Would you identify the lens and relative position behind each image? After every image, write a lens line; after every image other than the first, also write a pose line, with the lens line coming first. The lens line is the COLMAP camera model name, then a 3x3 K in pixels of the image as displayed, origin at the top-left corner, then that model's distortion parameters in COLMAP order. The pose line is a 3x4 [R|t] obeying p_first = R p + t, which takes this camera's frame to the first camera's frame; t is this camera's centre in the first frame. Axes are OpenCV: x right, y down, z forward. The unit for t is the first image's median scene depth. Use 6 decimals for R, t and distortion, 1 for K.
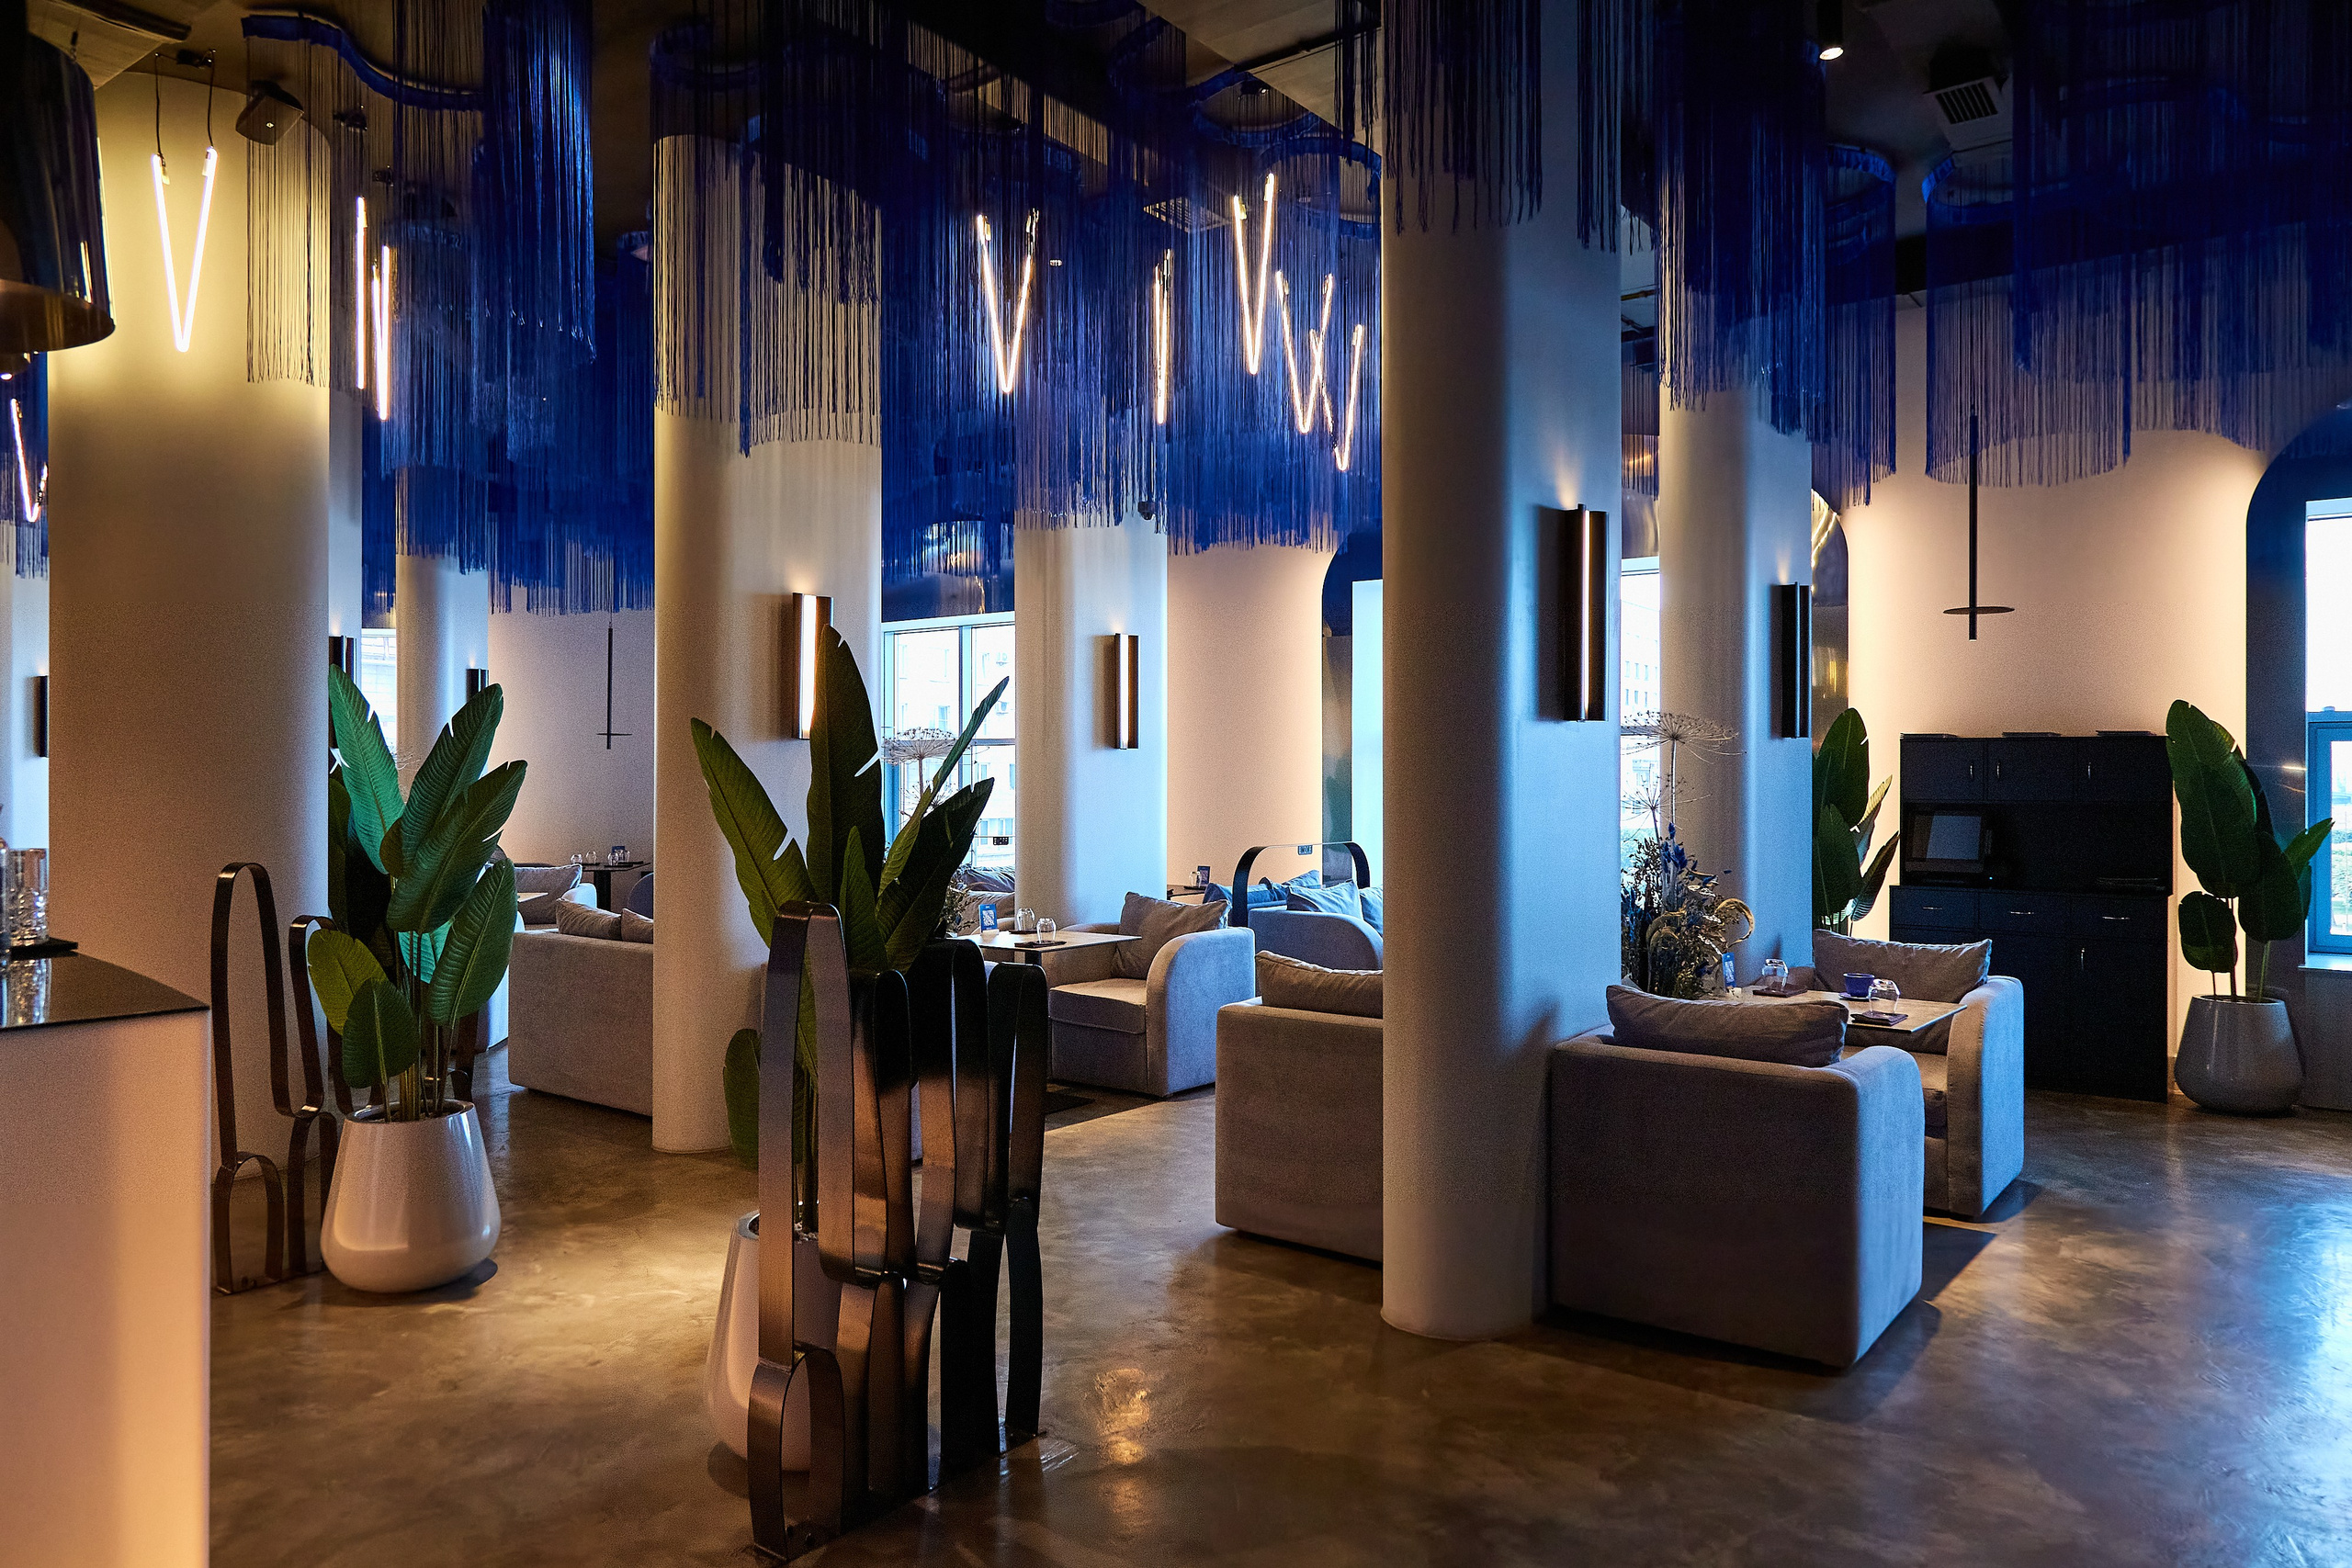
lens RADIAL K [[1562.9, 0, 1158.9], [0, 1562.9, 790.1], [0, 0, 1]] dist [-0.004358, -0.001866]
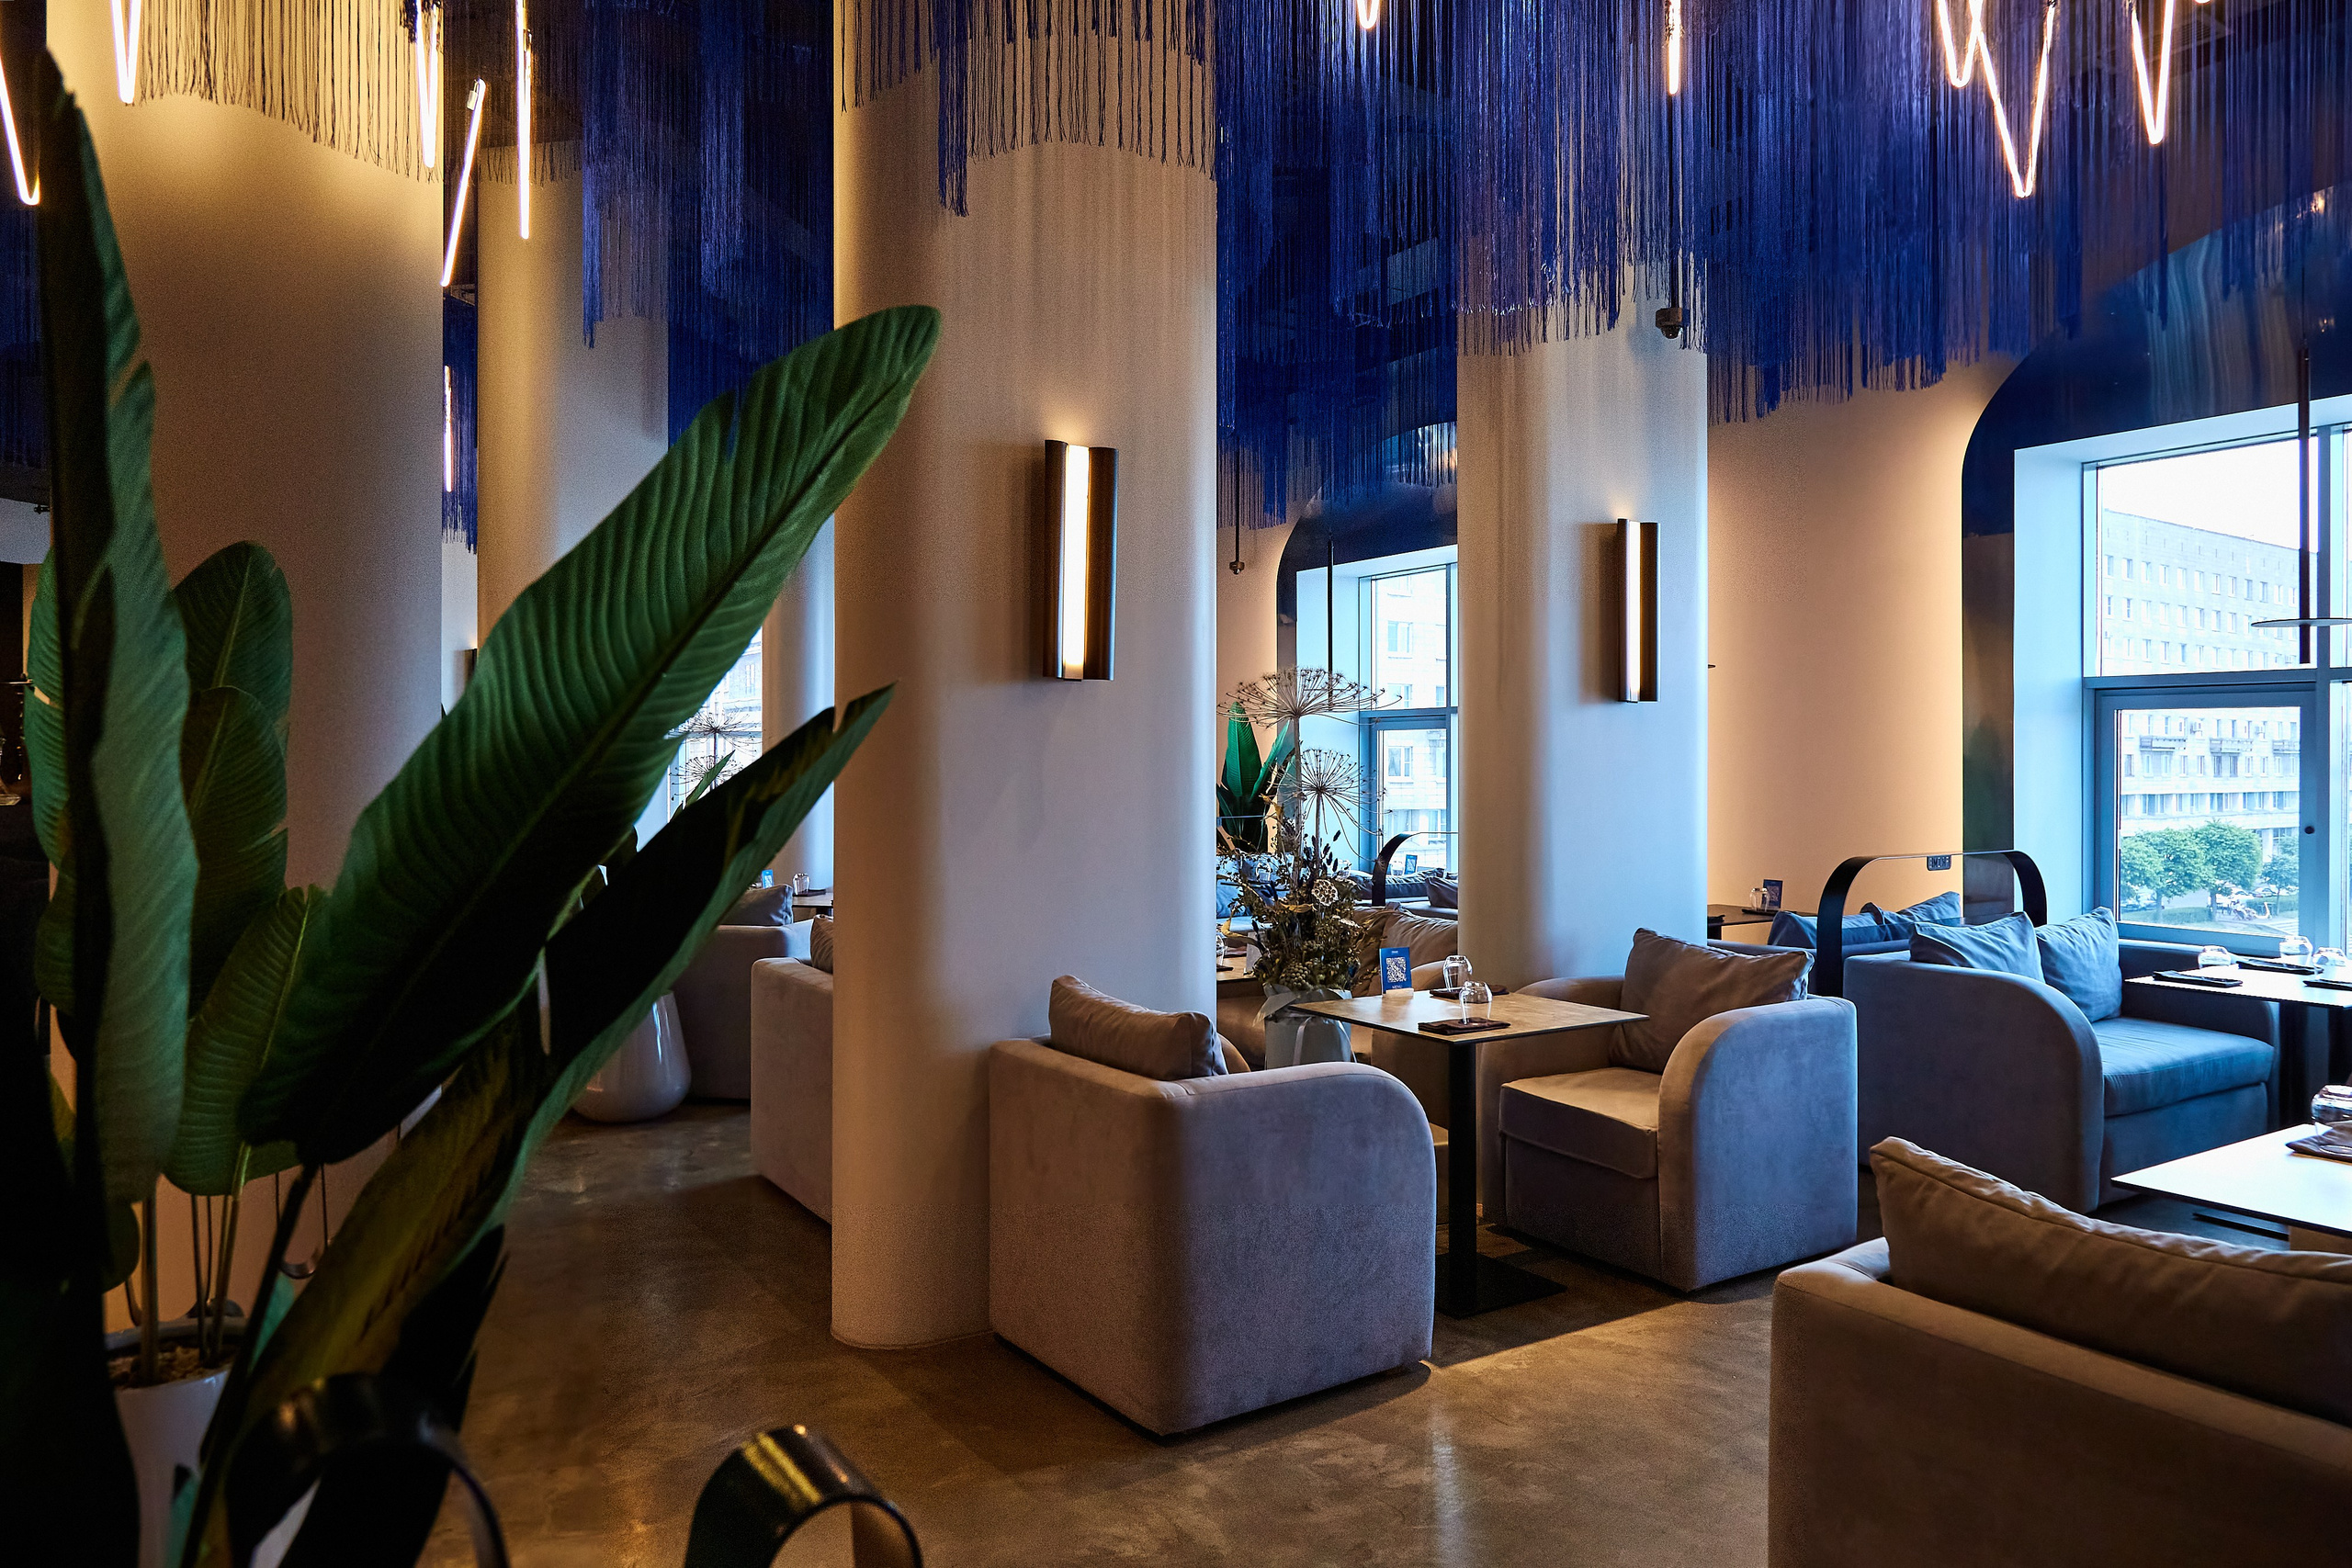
lens RADIAL K [[1562.9, 0, 1197.5], [0, 1562.9, 762.9], [0, 0, 1]] dist [-0.004358, -0.001866]
pose [[0.945433, -0.000233, -0.325818, 0.017299], [-0.002890, 0.999954, -0.009101, 0.004642], [0.325805, 0.009546, 0.945389, 0.345242]]
